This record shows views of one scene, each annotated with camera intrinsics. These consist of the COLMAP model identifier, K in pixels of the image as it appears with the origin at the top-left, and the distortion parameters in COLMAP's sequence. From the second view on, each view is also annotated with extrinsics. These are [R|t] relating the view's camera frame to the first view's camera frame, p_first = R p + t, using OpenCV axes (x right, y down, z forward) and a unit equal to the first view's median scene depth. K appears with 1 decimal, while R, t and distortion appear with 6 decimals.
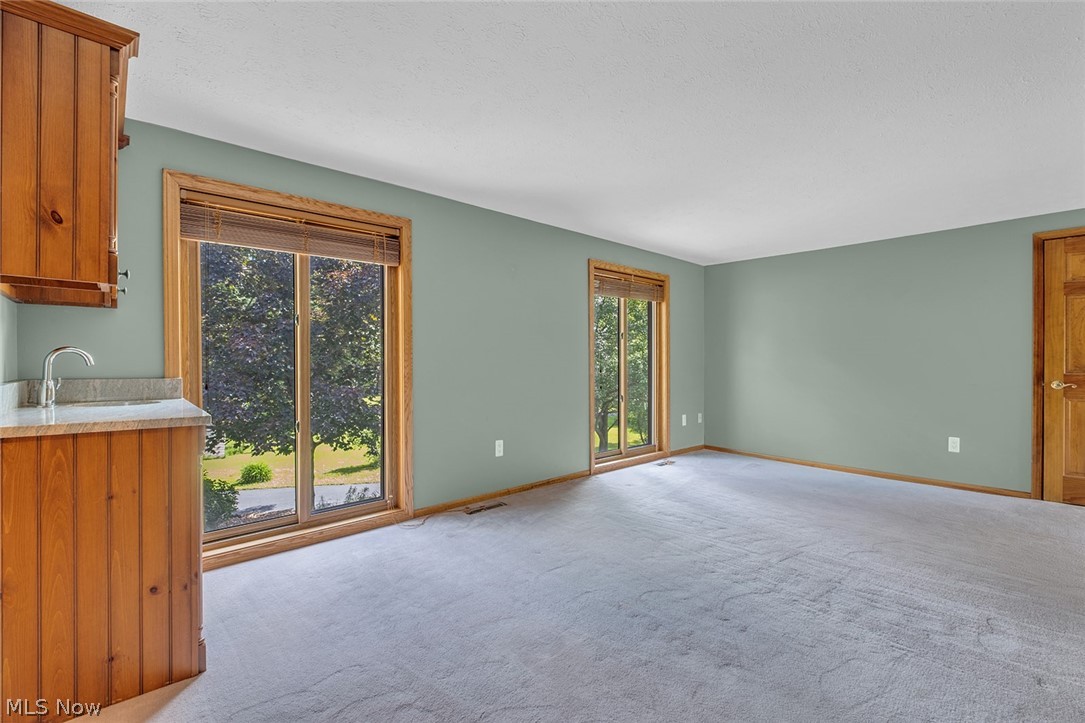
lens RADIAL K [[489.7, 0, 549.3], [0, 489.7, 362.3], [0, 0, 1]] dist [-0.000612, -0.000344]
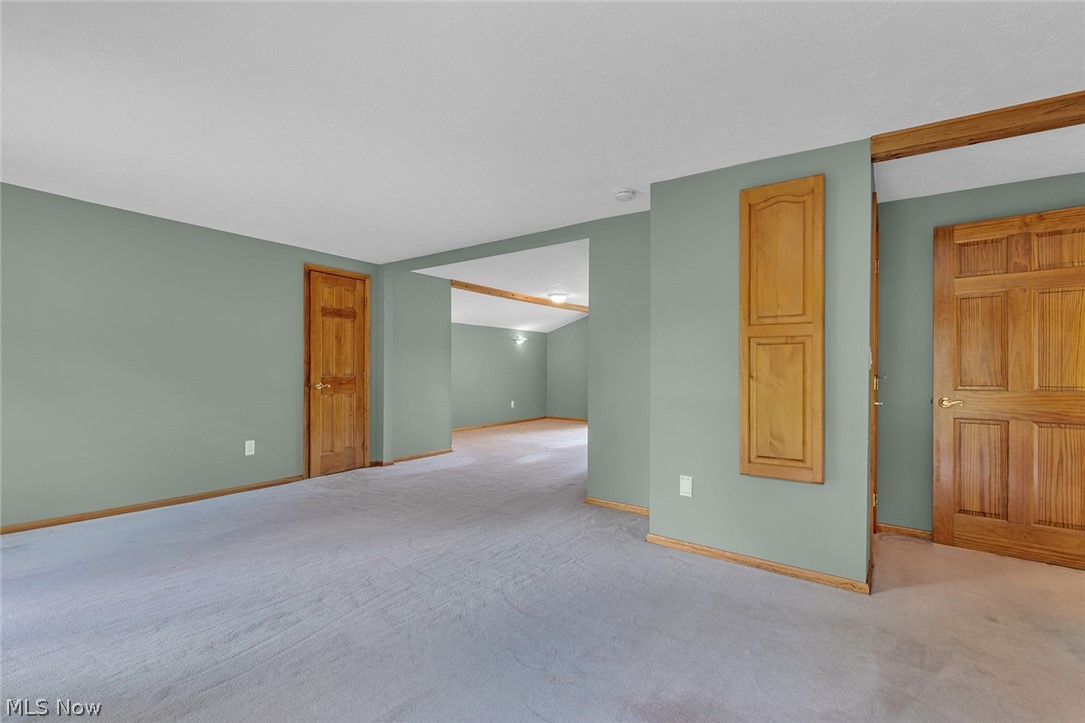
lens RADIAL K [[489.7, 0, 549.4], [0, 489.7, 365.0], [0, 0, 1]] dist [-0.000612, -0.000344]
pose [[-0.219288, 0.004470, 0.975650, -0.356553], [-0.002178, 0.999985, -0.005071, -0.002333], [-0.975658, -0.003237, -0.219275, 0.698574]]
